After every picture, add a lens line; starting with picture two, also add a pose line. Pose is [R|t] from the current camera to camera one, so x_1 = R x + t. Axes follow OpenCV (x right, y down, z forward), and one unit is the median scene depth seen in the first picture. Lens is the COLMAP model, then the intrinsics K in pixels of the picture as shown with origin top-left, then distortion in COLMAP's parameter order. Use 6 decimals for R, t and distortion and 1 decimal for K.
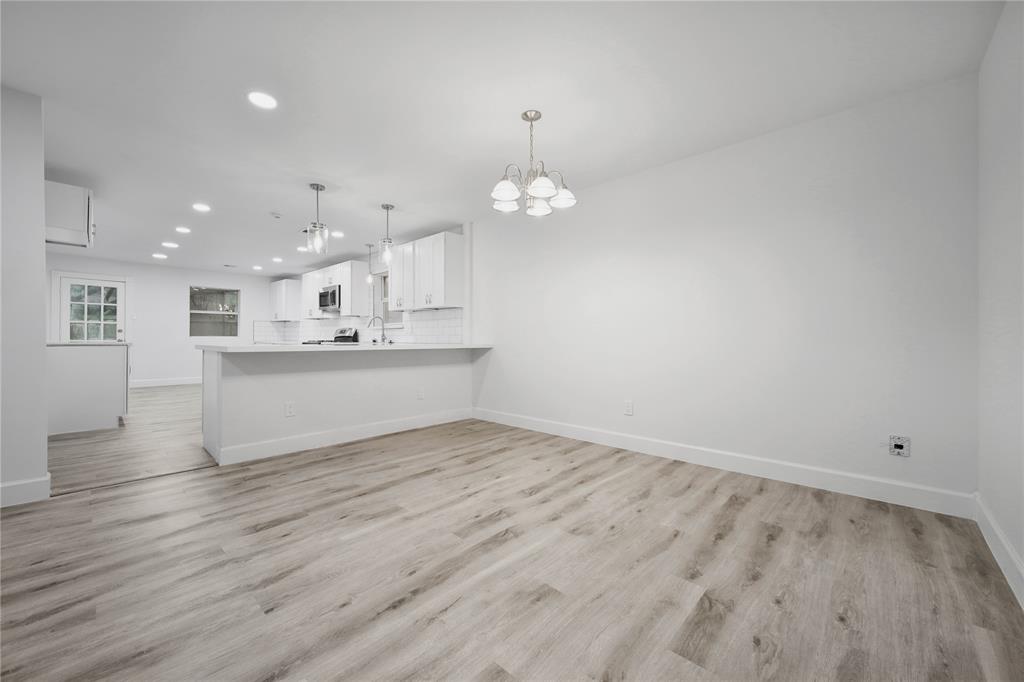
lens RADIAL K [[393.8, 0, 505.2], [0, 393.8, 340.3], [0, 0, 1]] dist [-0.005619, 0.000184]
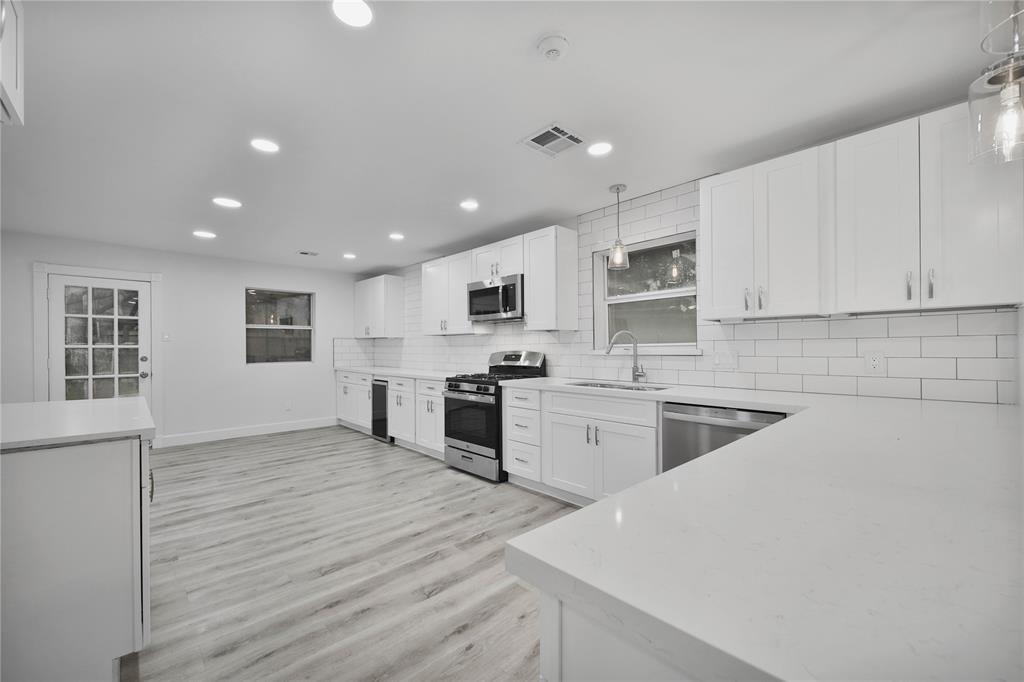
lens RADIAL K [[393.8, 0, 497.5], [0, 393.8, 350.0], [0, 0, 1]] dist [-0.005619, 0.000184]
pose [[0.997969, -0.011948, -0.062564, -0.399838], [0.012130, 0.999923, 0.002540, -0.035177], [0.062529, -0.003294, 0.998038, 0.430419]]
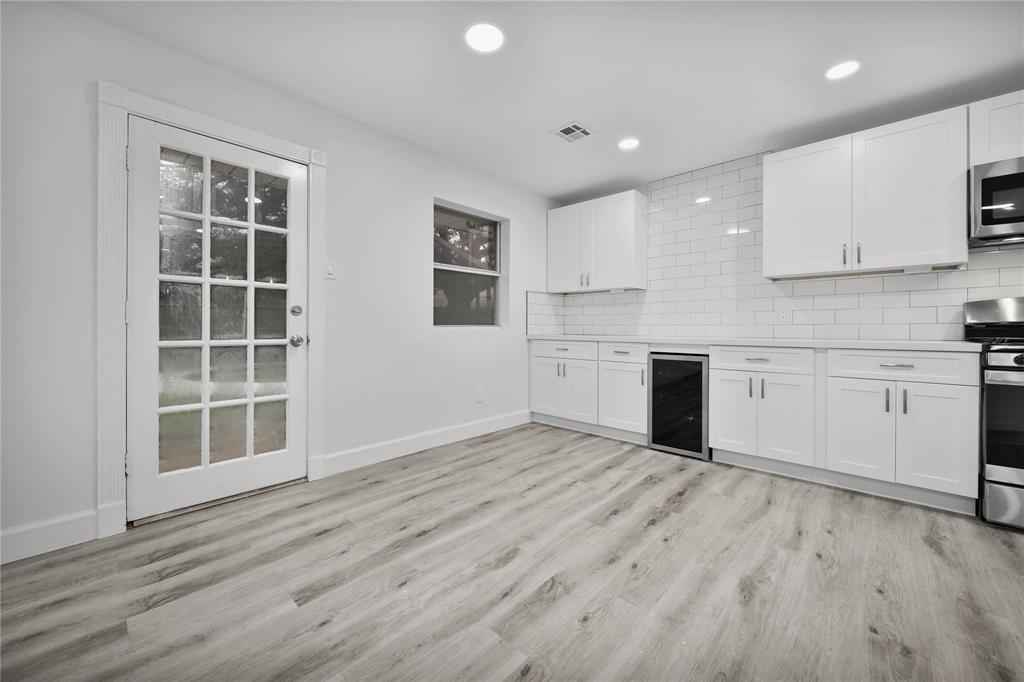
lens RADIAL K [[393.8, 0, 506.3], [0, 393.8, 321.9], [0, 0, 1]] dist [-0.005619, 0.000184]
pose [[0.999825, -0.008057, -0.016890, -0.832969], [0.007791, 0.999845, -0.015762, -0.009325], [0.017014, 0.015628, 0.999733, 0.701857]]
